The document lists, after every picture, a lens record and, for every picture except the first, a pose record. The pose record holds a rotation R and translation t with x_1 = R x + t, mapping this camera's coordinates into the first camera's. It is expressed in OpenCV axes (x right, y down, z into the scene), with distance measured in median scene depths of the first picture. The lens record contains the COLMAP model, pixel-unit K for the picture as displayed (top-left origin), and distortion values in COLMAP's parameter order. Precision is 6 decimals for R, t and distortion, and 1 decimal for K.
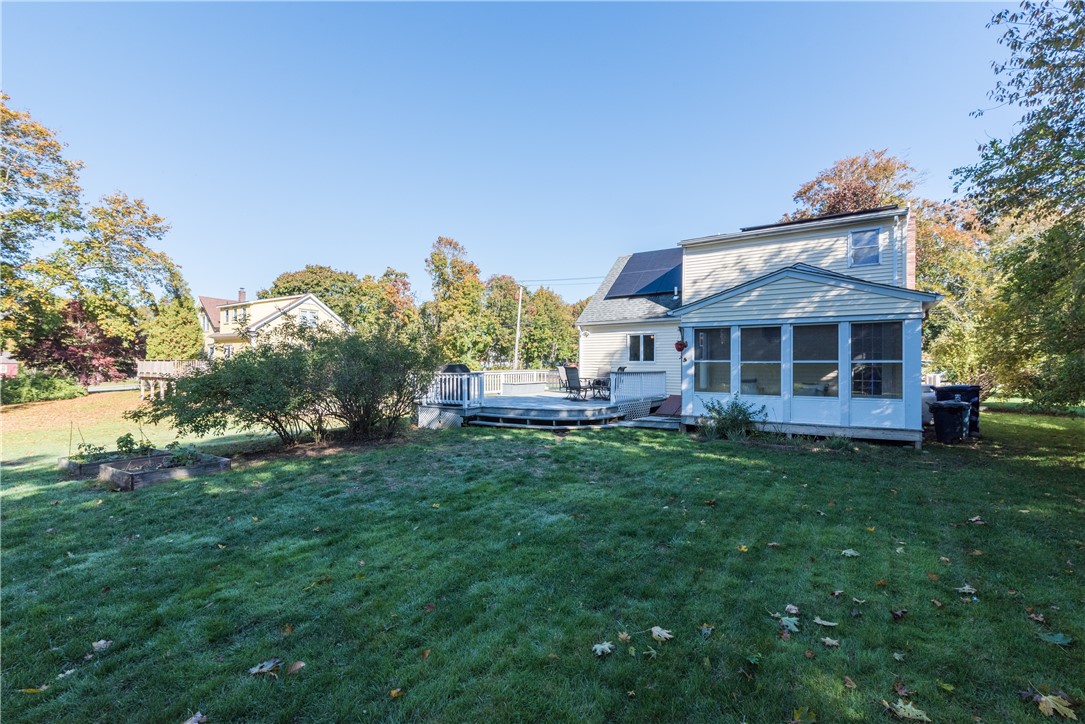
lens RADIAL K [[494.7, 0, 548.3], [0, 494.7, 360.9], [0, 0, 1]] dist [0.011400, -0.000543]
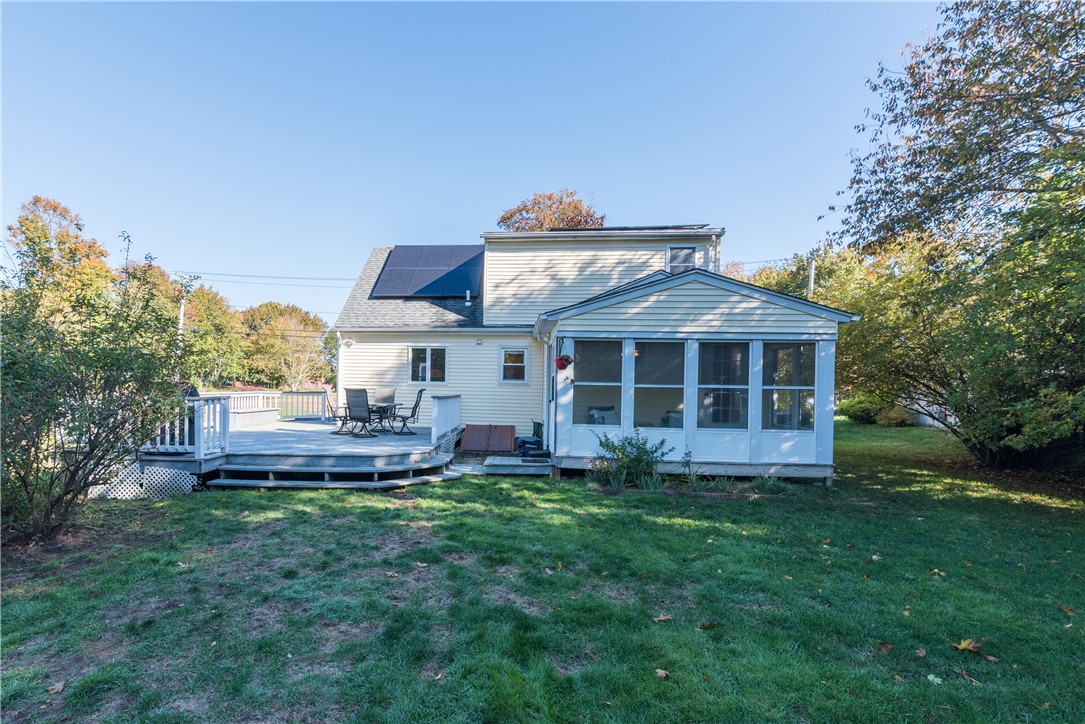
lens RADIAL K [[524.4, 0, 479.1], [0, 524.4, 388.2], [0, 0, 1]] dist [0.014668, -0.000052]
pose [[0.877195, 0.012256, 0.479979, -0.179064], [-0.017971, 0.999812, 0.007313, 0.003954], [-0.479799, -0.015041, 0.877250, 0.318139]]
